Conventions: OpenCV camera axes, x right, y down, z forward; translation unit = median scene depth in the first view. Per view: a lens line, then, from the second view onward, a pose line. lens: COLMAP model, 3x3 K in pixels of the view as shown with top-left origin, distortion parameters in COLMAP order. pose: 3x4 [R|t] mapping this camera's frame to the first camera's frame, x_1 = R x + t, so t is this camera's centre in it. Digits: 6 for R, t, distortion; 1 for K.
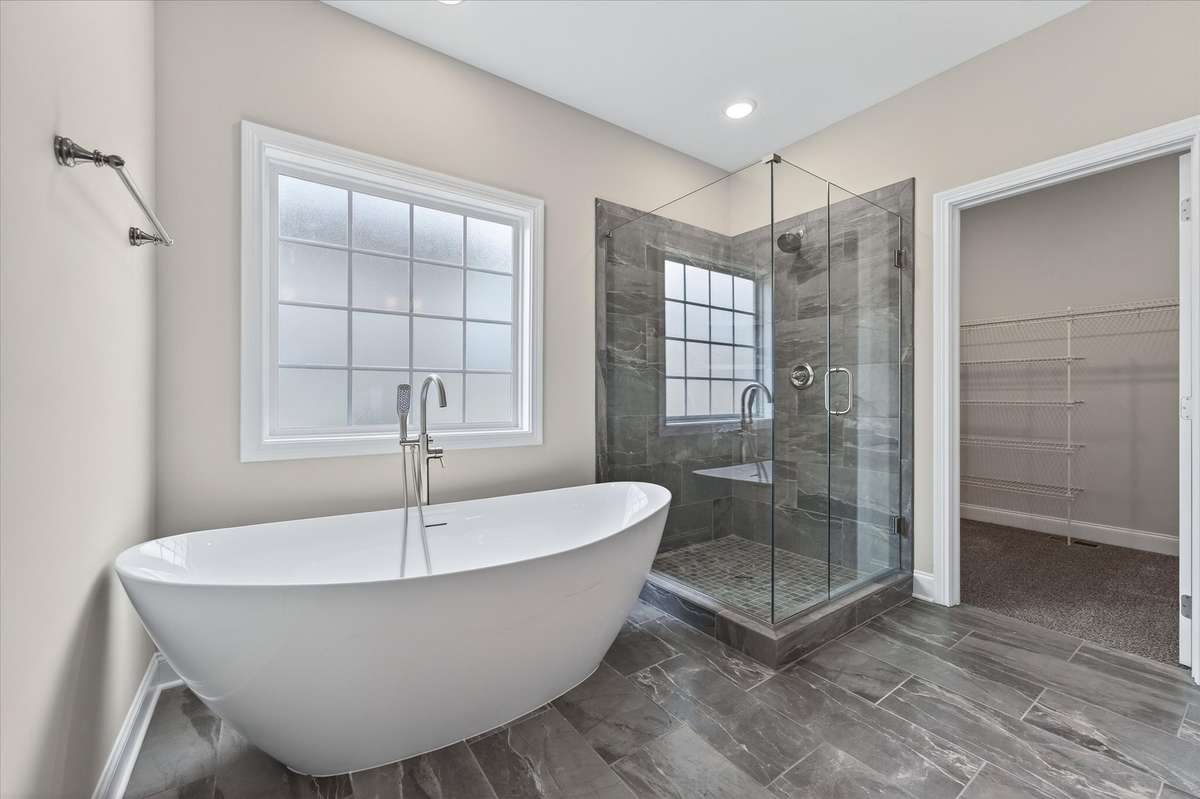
lens RADIAL K [[476.3, 0, 603.0], [0, 476.3, 395.4], [0, 0, 1]] dist [0.009721, -0.000138]
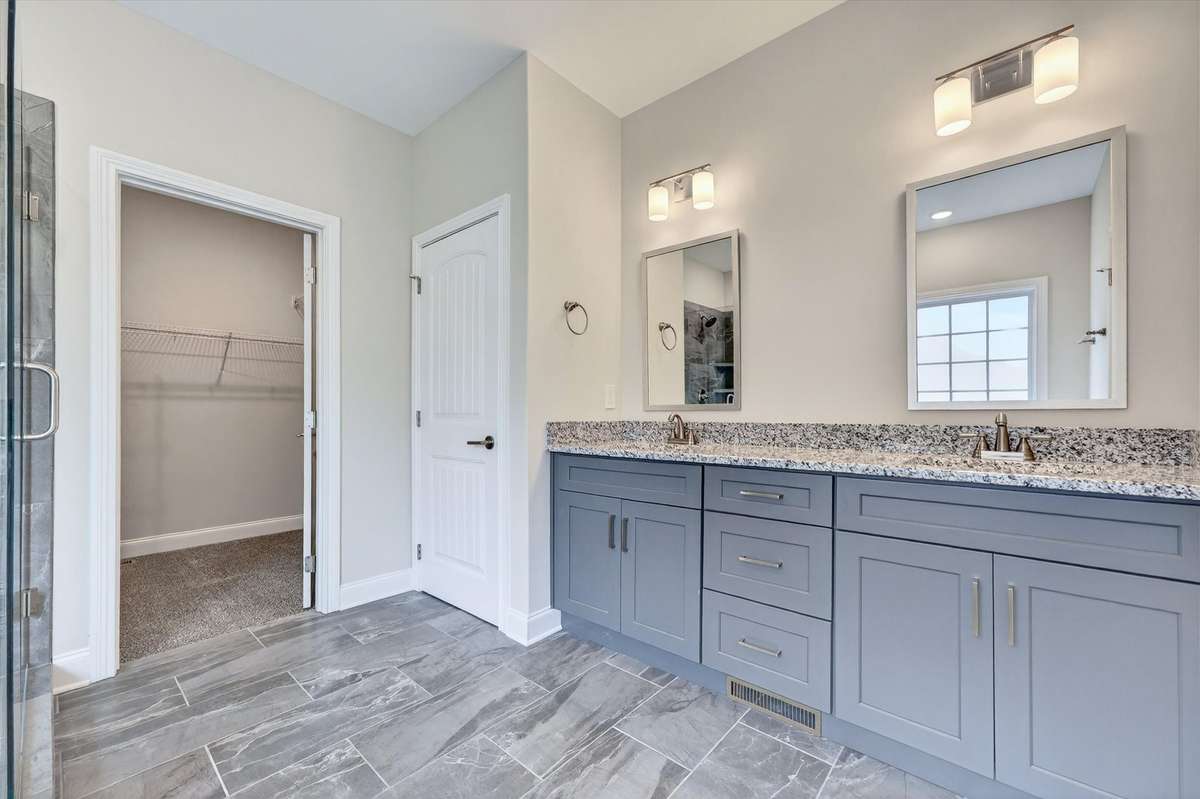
lens RADIAL K [[476.3, 0, 604.6], [0, 476.3, 409.9], [0, 0, 1]] dist [0.009721, -0.000138]
pose [[-0.233623, 0.004477, 0.972317, -0.306934], [-0.003794, 0.999978, -0.005515, 0.001292], [-0.972320, -0.004977, -0.233601, 0.490019]]
